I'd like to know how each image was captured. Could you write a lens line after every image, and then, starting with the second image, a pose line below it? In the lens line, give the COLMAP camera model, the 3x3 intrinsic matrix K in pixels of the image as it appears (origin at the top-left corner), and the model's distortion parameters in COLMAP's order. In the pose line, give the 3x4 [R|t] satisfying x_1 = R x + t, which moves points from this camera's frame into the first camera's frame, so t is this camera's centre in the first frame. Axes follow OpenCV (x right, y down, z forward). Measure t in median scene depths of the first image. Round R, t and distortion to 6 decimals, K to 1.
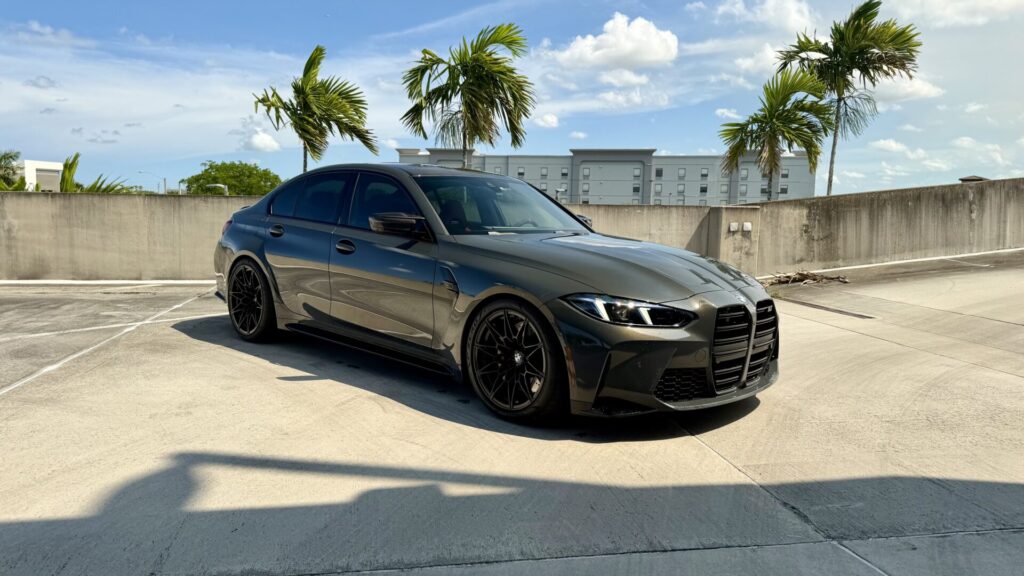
lens RADIAL K [[720.4, 0, 509.3], [0, 720.4, 287.1], [0, 0, 1]] dist [0.046433, -0.059474]
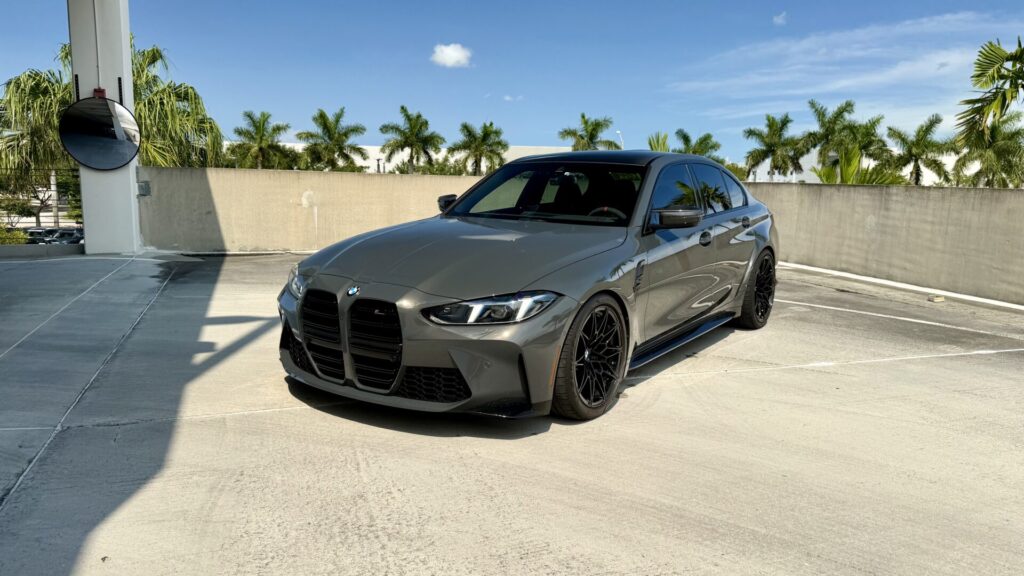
lens RADIAL K [[717.8, 0, 507.4], [0, 717.8, 292.2], [0, 0, 1]] dist [-0.003028, -0.006862]
pose [[0.144701, 0.145614, -0.978702, 0.426155], [-0.125808, 0.983792, 0.127771, -0.043250], [0.981445, 0.104640, 0.160675, 0.358829]]
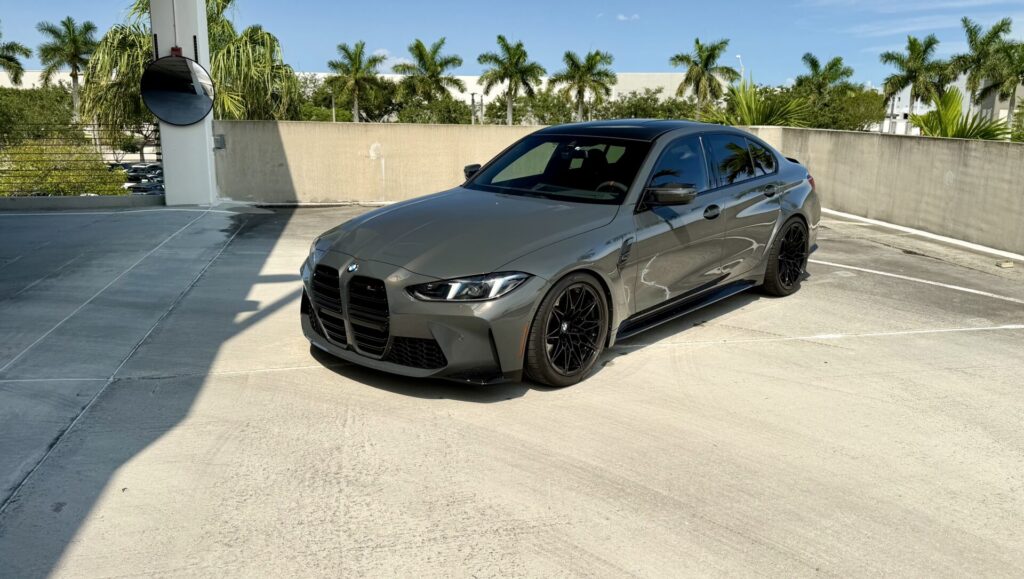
lens RADIAL K [[767.0, 0, 530.4], [0, 767.0, 263.7], [0, 0, 1]] dist [0.021202, -0.042381]
pose [[0.028148, 0.189973, -0.981386, 0.485168], [-0.119979, 0.975319, 0.185357, -0.078471], [0.992377, 0.112529, 0.050246, 0.411458]]
